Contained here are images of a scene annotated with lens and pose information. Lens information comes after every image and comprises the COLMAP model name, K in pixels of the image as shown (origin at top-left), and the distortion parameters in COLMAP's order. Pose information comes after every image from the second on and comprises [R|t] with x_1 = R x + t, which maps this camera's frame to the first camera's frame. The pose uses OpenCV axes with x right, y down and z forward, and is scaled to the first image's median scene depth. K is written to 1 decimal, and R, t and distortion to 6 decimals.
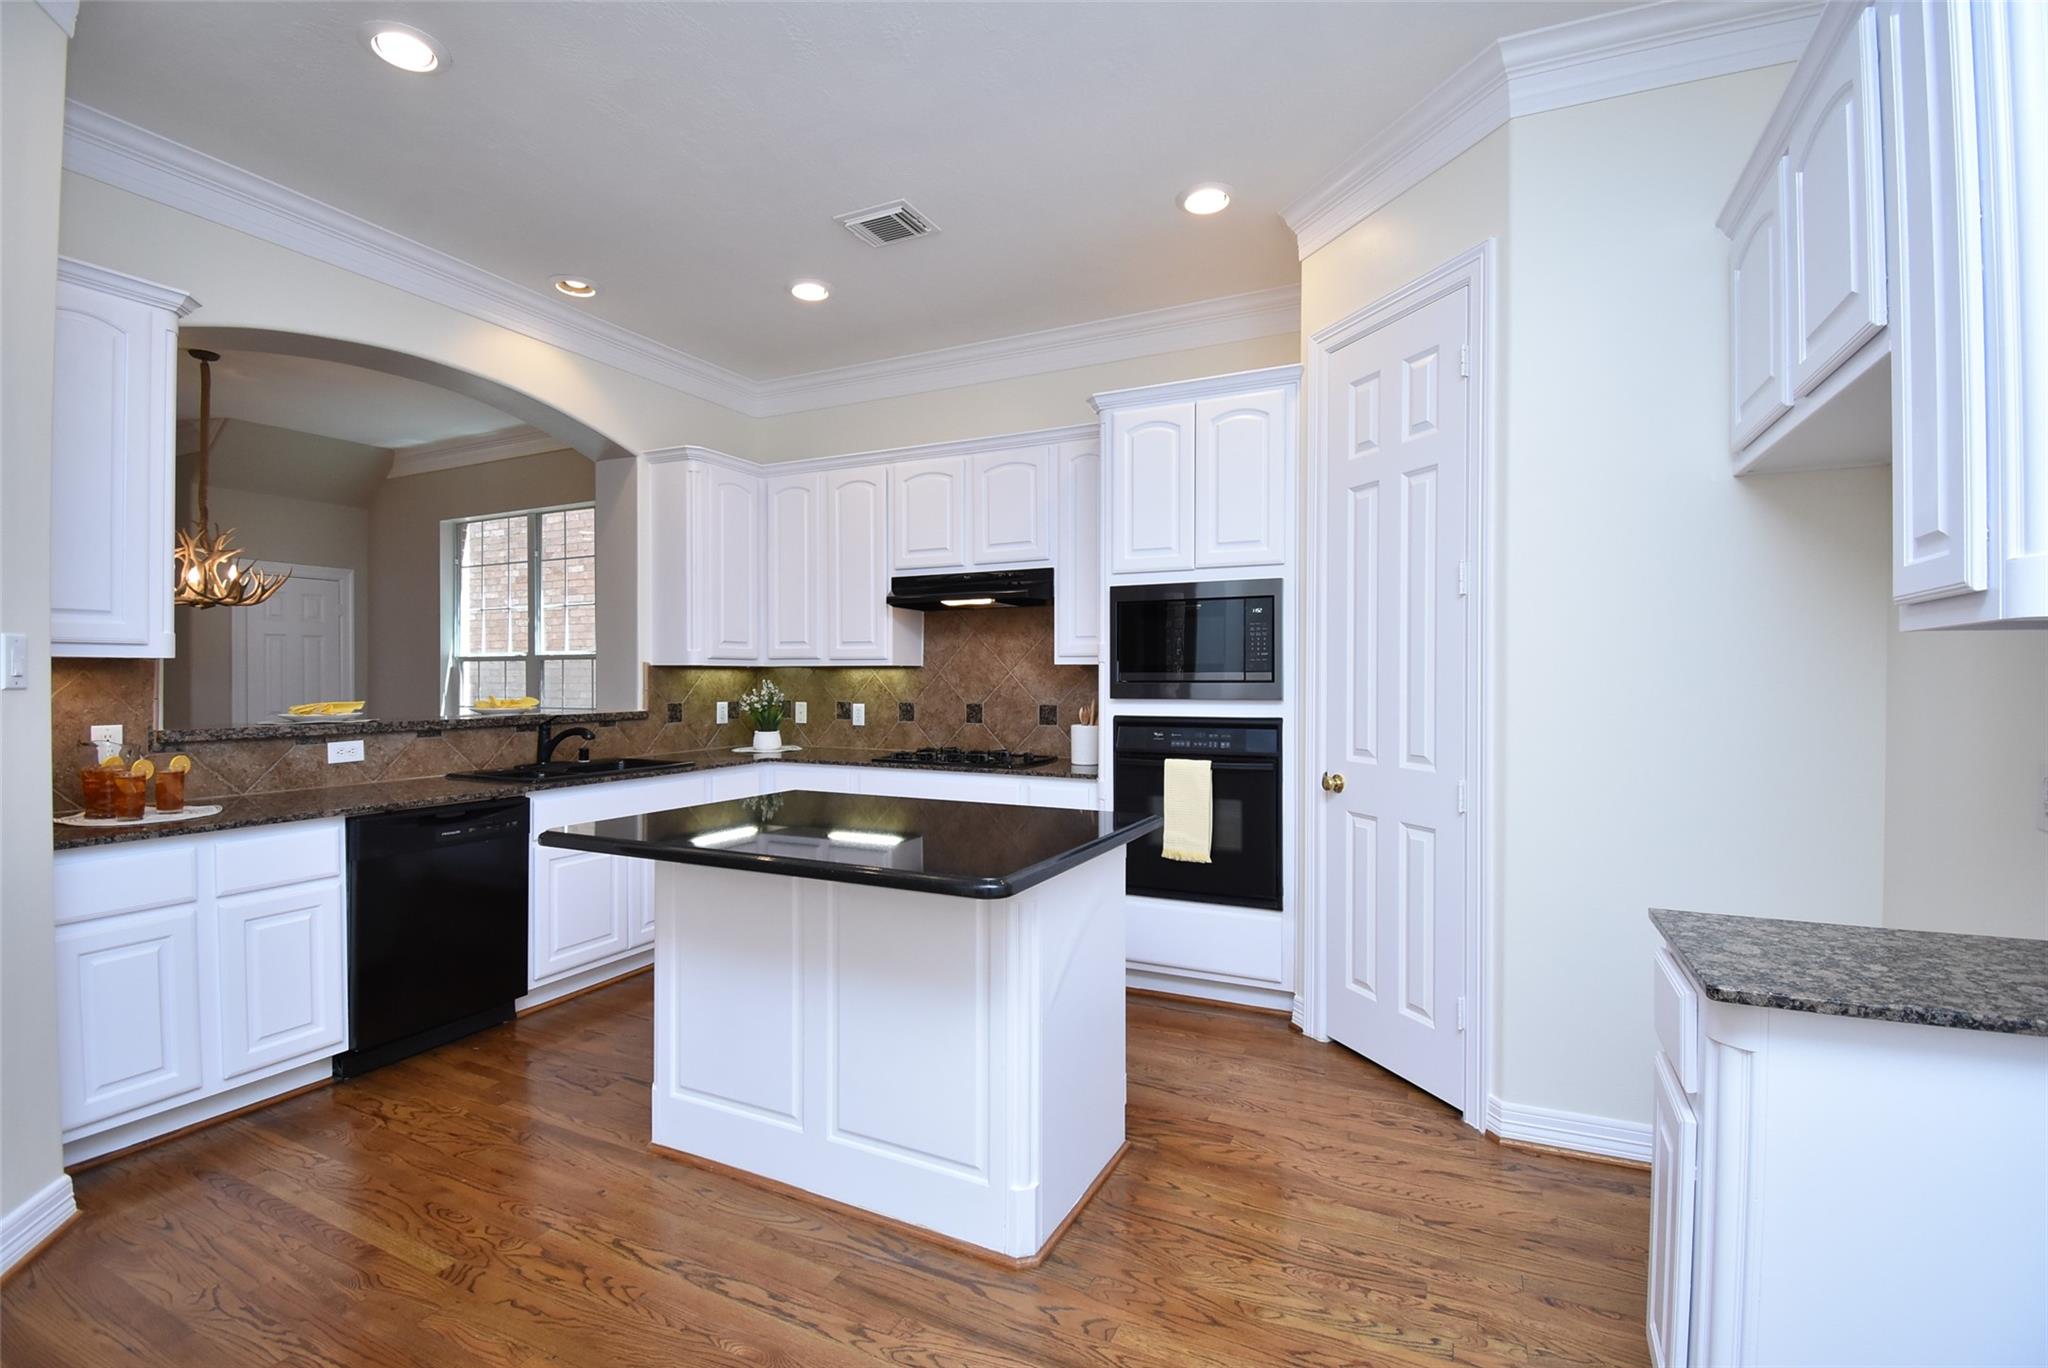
lens RADIAL K [[902.7, 0, 1025.2], [0, 902.7, 681.6], [0, 0, 1]] dist [0.005747, -0.017047]
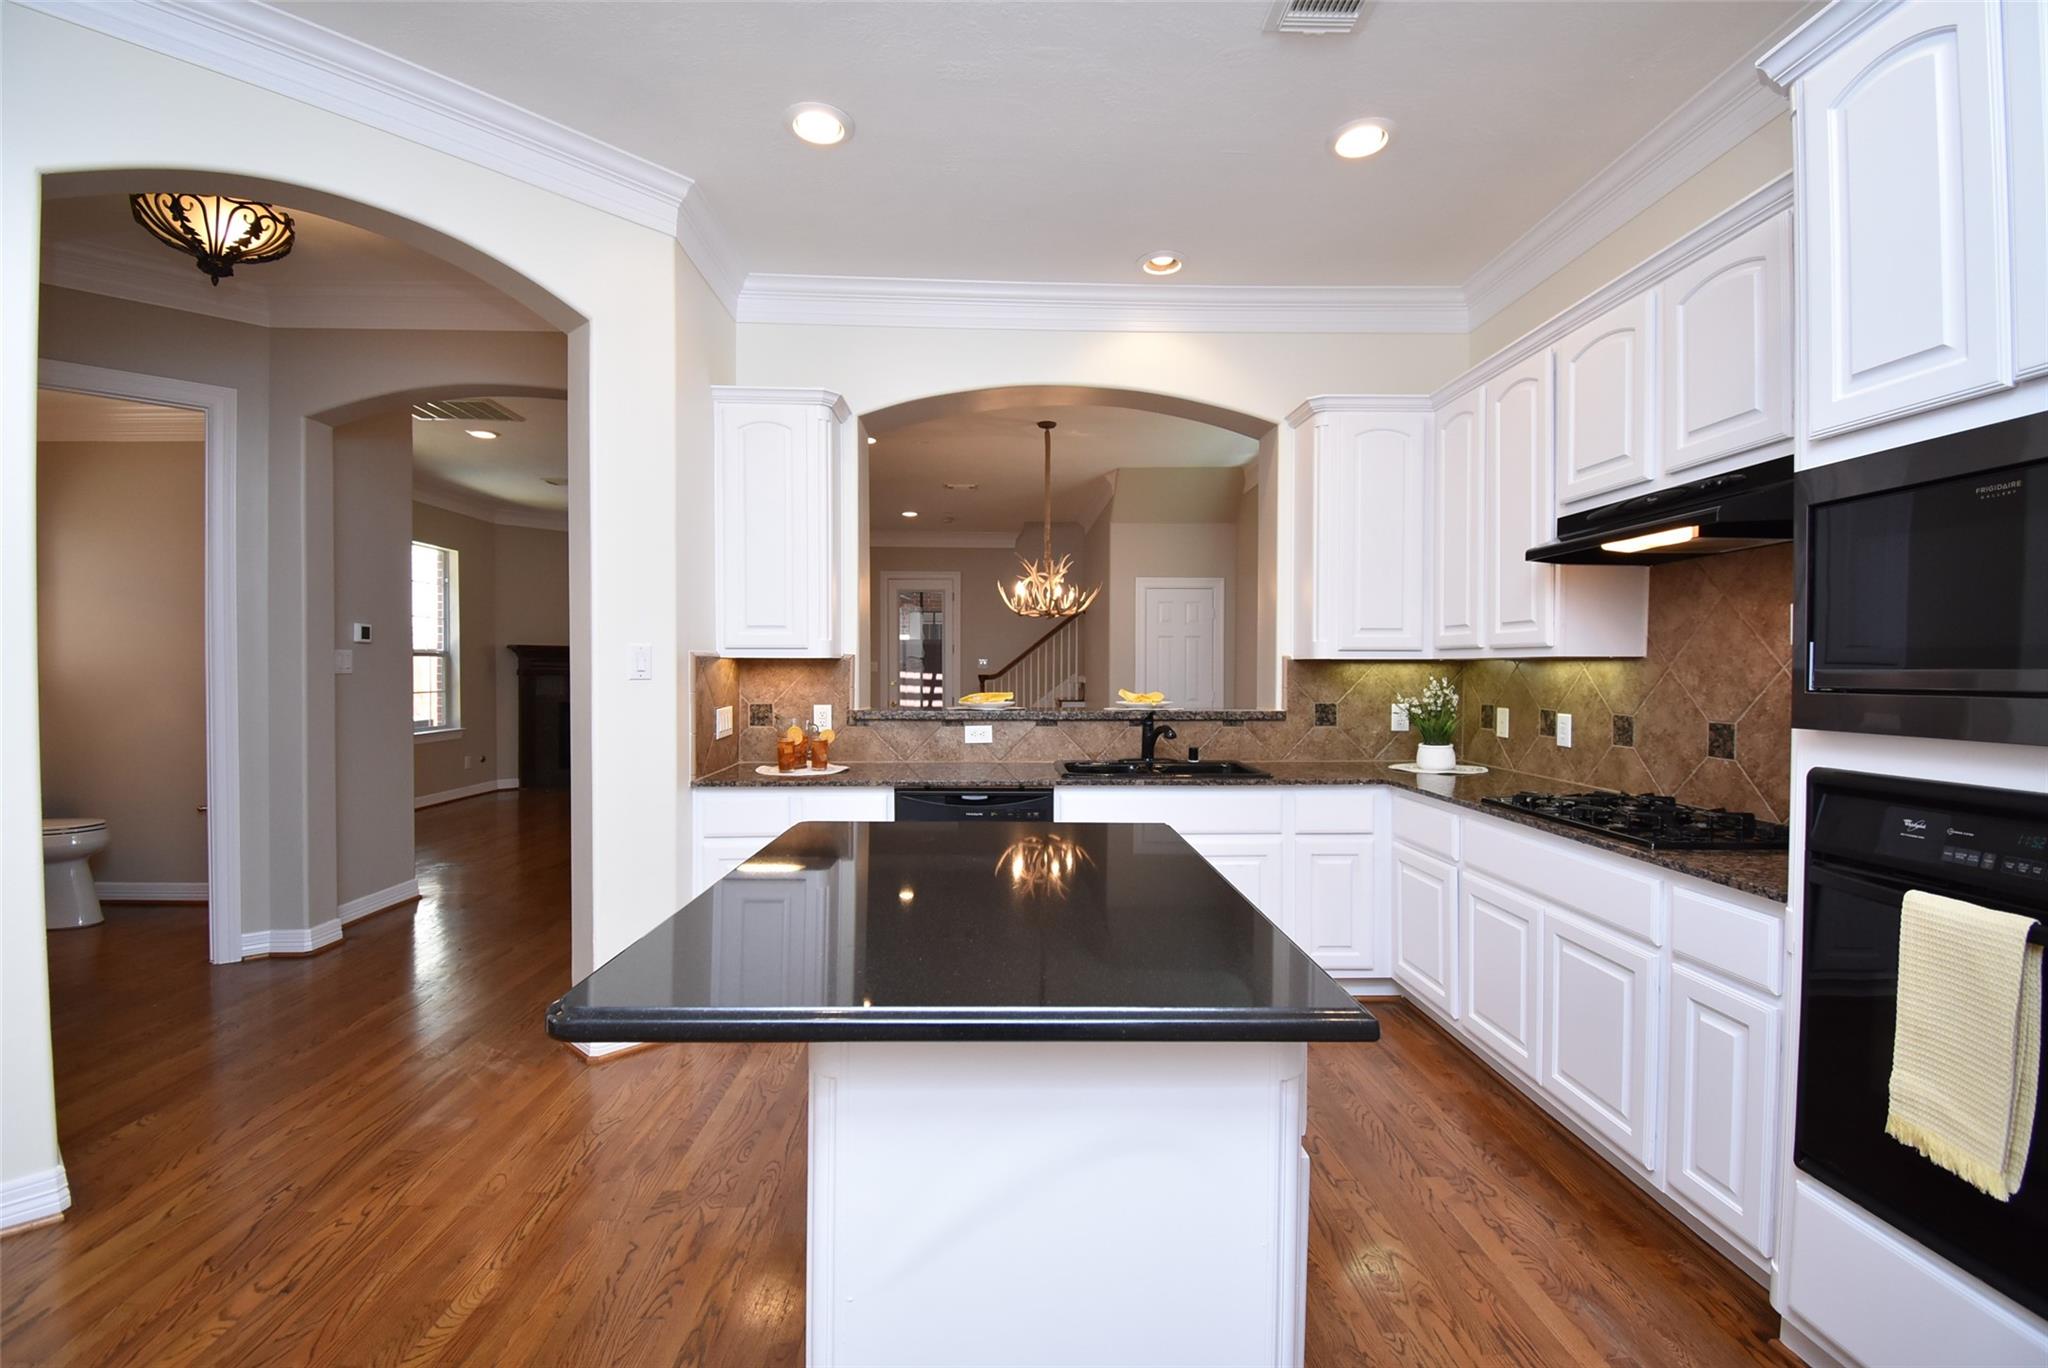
lens RADIAL K [[902.7, 0, 1019.4], [0, 902.7, 679.5], [0, 0, 1]] dist [0.005747, -0.017047]
pose [[0.462322, 0.011727, -0.886634, 0.269719], [-0.007575, 0.999928, 0.009276, -0.005128], [0.886680, 0.002428, 0.462378, 0.405044]]
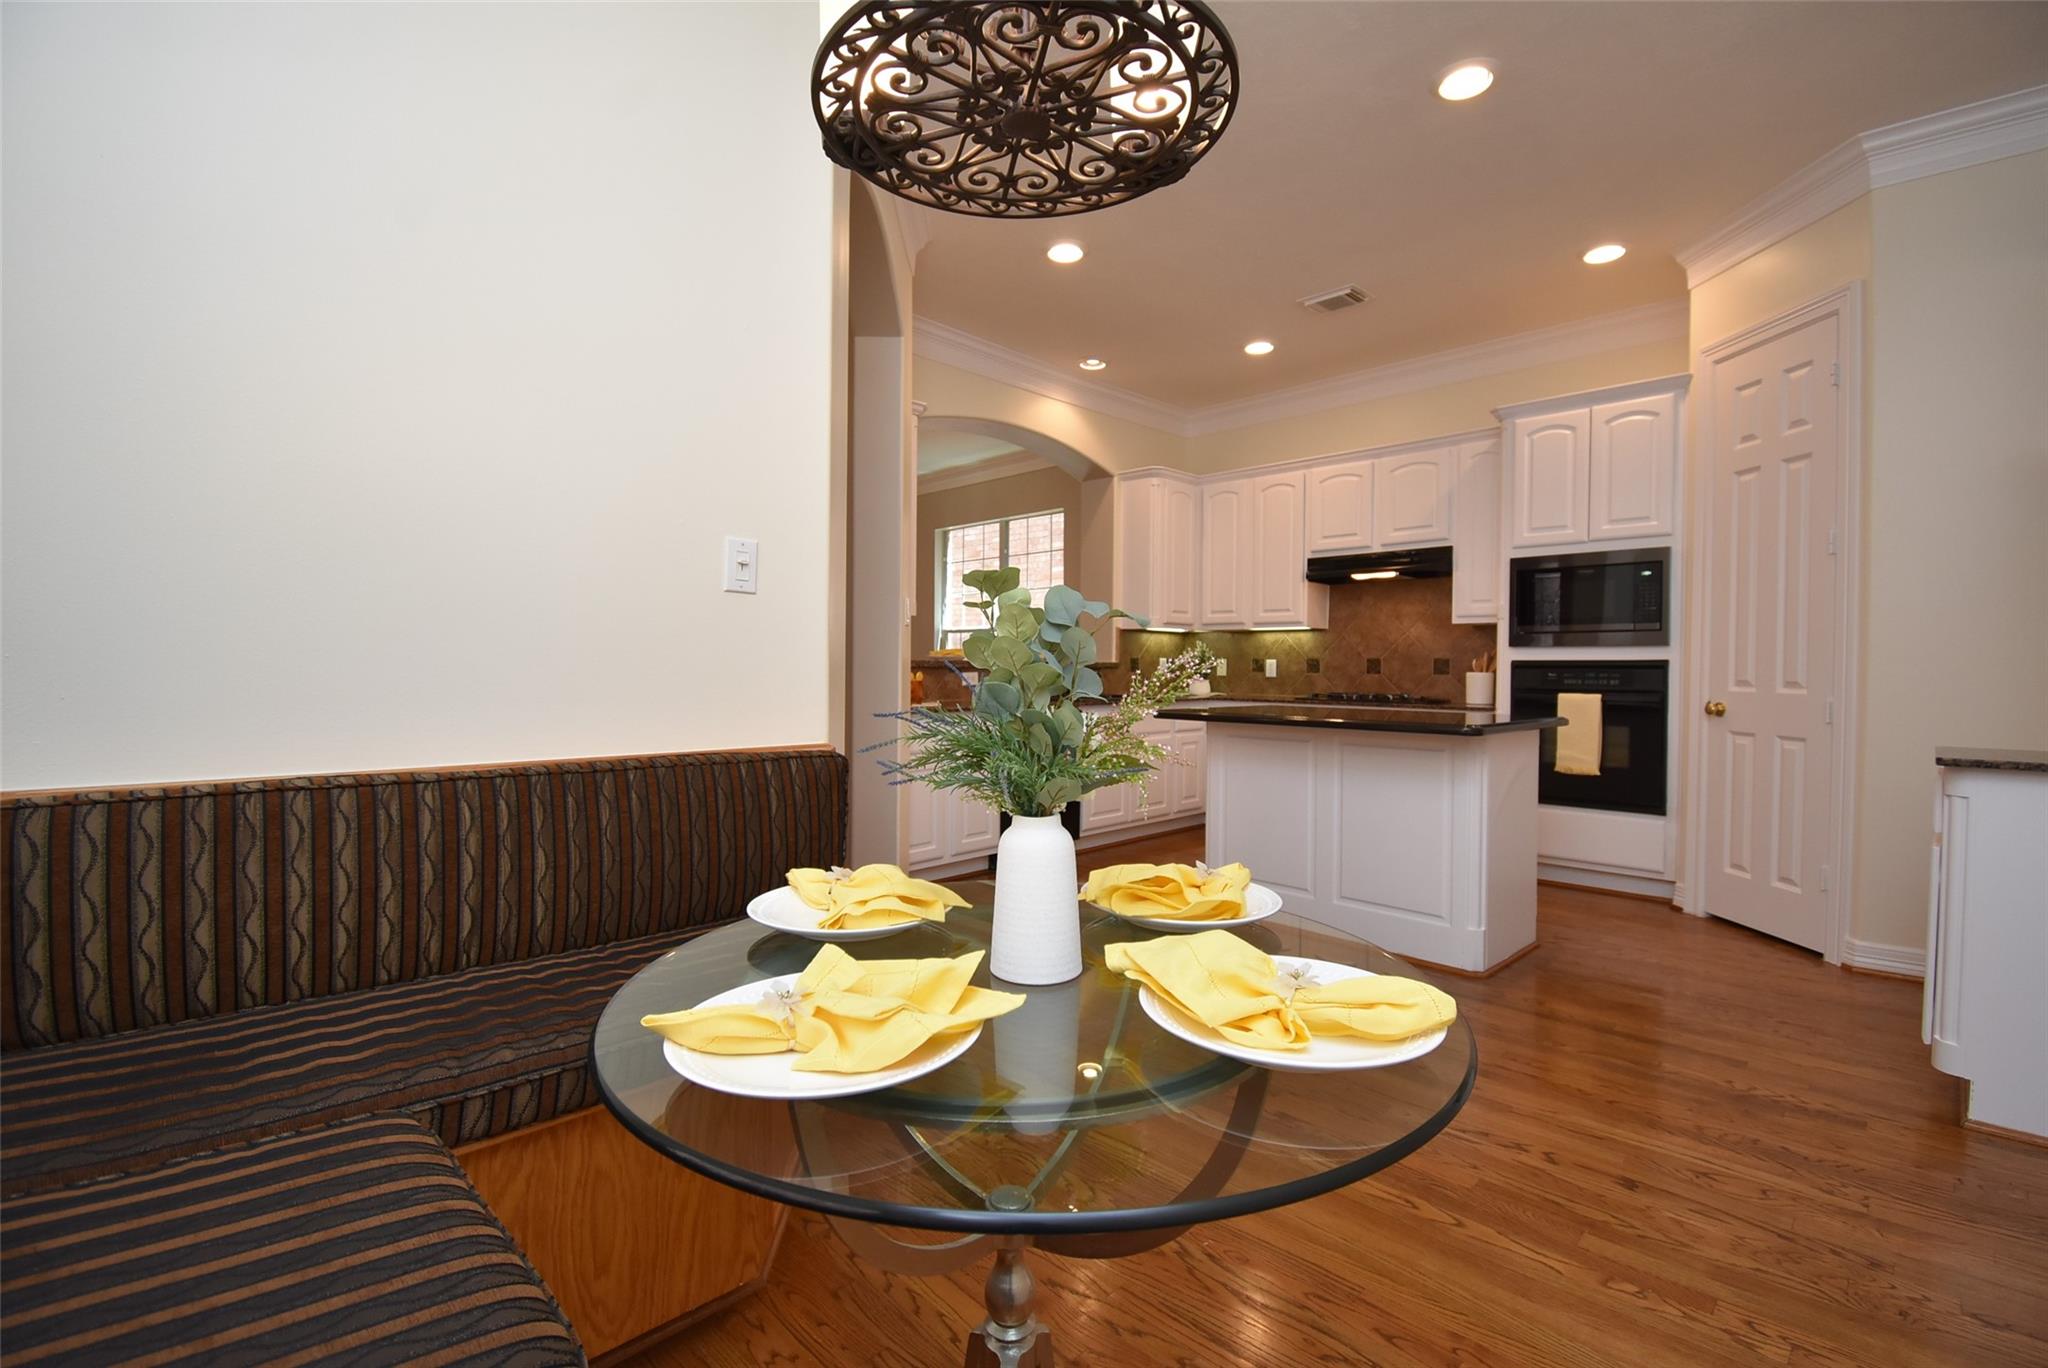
lens RADIAL K [[902.7, 0, 1013.7], [0, 902.7, 679.7], [0, 0, 1]] dist [0.005747, -0.017047]
pose [[0.939697, 0.011223, -0.341823, -0.110497], [-0.007460, 0.999896, 0.012321, 0.048064], [0.341926, -0.009028, 0.939684, -0.380205]]
